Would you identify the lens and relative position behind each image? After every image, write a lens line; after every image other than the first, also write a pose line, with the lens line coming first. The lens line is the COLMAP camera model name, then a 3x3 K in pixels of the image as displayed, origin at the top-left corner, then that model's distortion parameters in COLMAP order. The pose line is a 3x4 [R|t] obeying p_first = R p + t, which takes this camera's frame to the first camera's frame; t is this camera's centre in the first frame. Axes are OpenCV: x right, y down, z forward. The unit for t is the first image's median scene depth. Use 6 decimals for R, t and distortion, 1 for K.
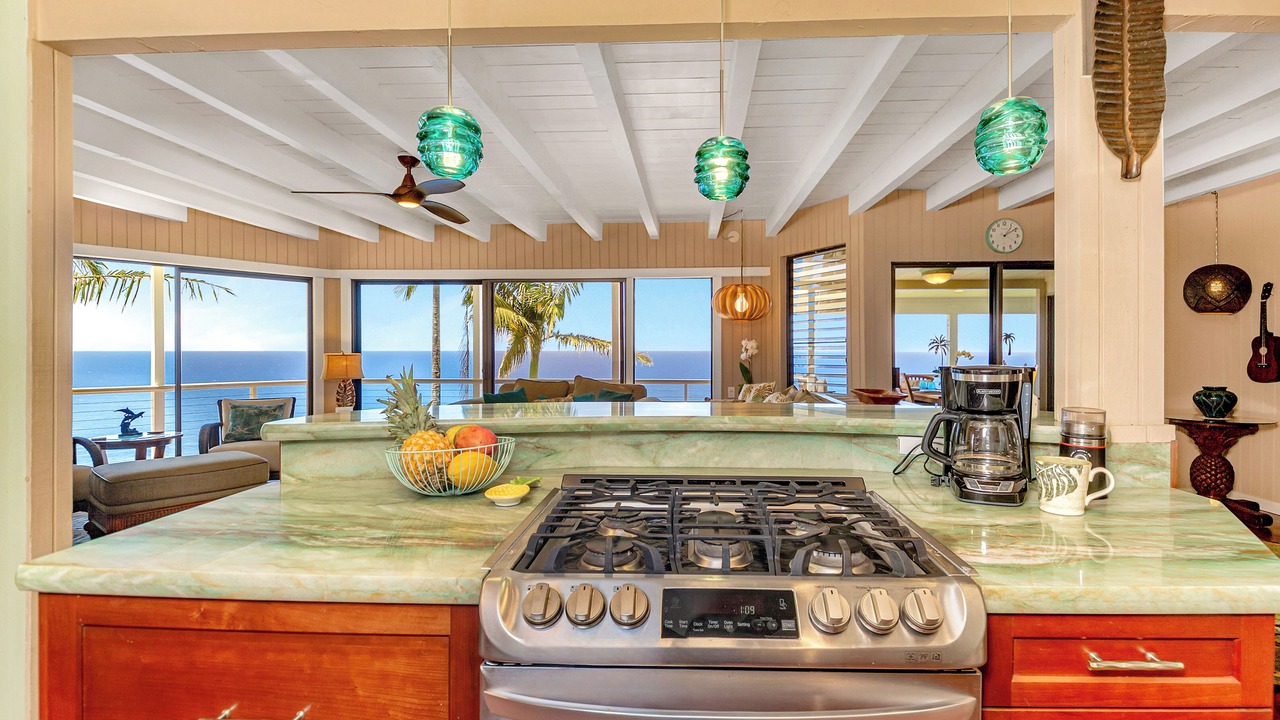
lens RADIAL K [[617.4, 0, 663.4], [0, 617.4, 344.9], [0, 0, 1]] dist [-0.001353, -0.000841]
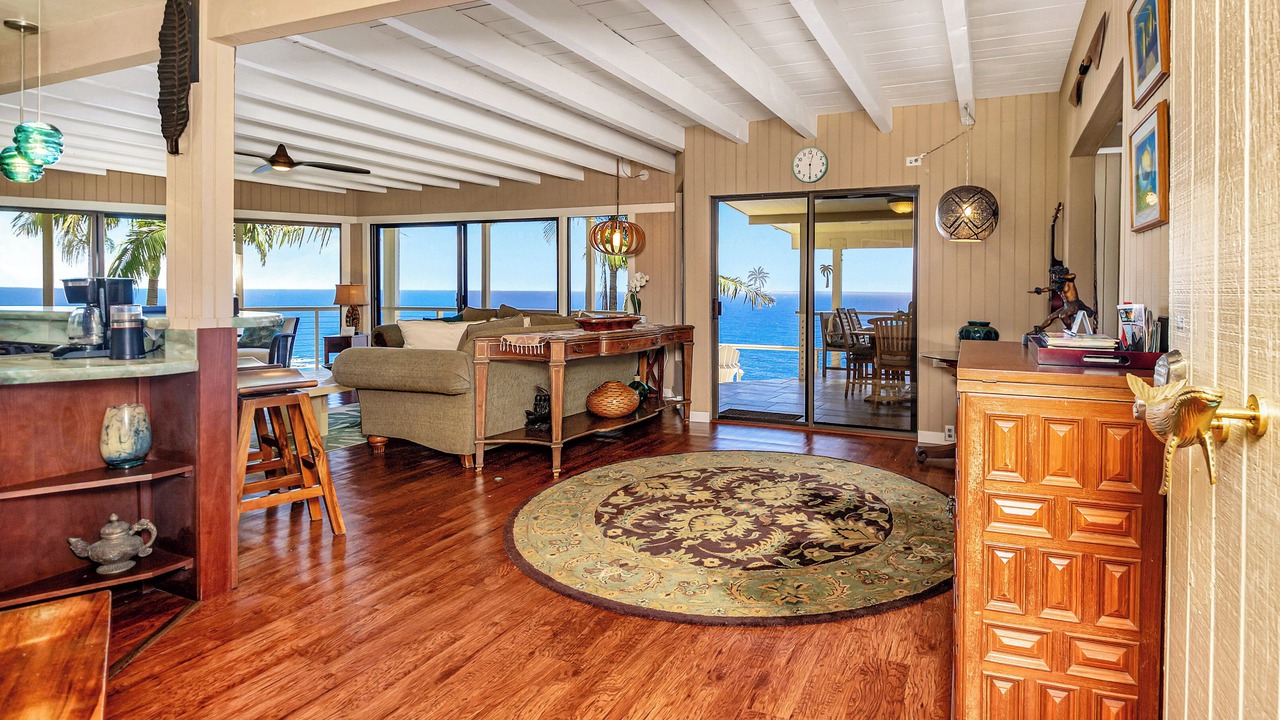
lens RADIAL K [[678.5, 0, 745.8], [0, 678.5, 290.8], [0, 0, 1]] dist [-0.000604, -0.006890]
pose [[0.948155, 0.006255, -0.317747, 0.887226], [-0.002880, 0.999934, 0.011089, 0.011977], [0.317796, -0.009599, 0.948111, -0.055173]]
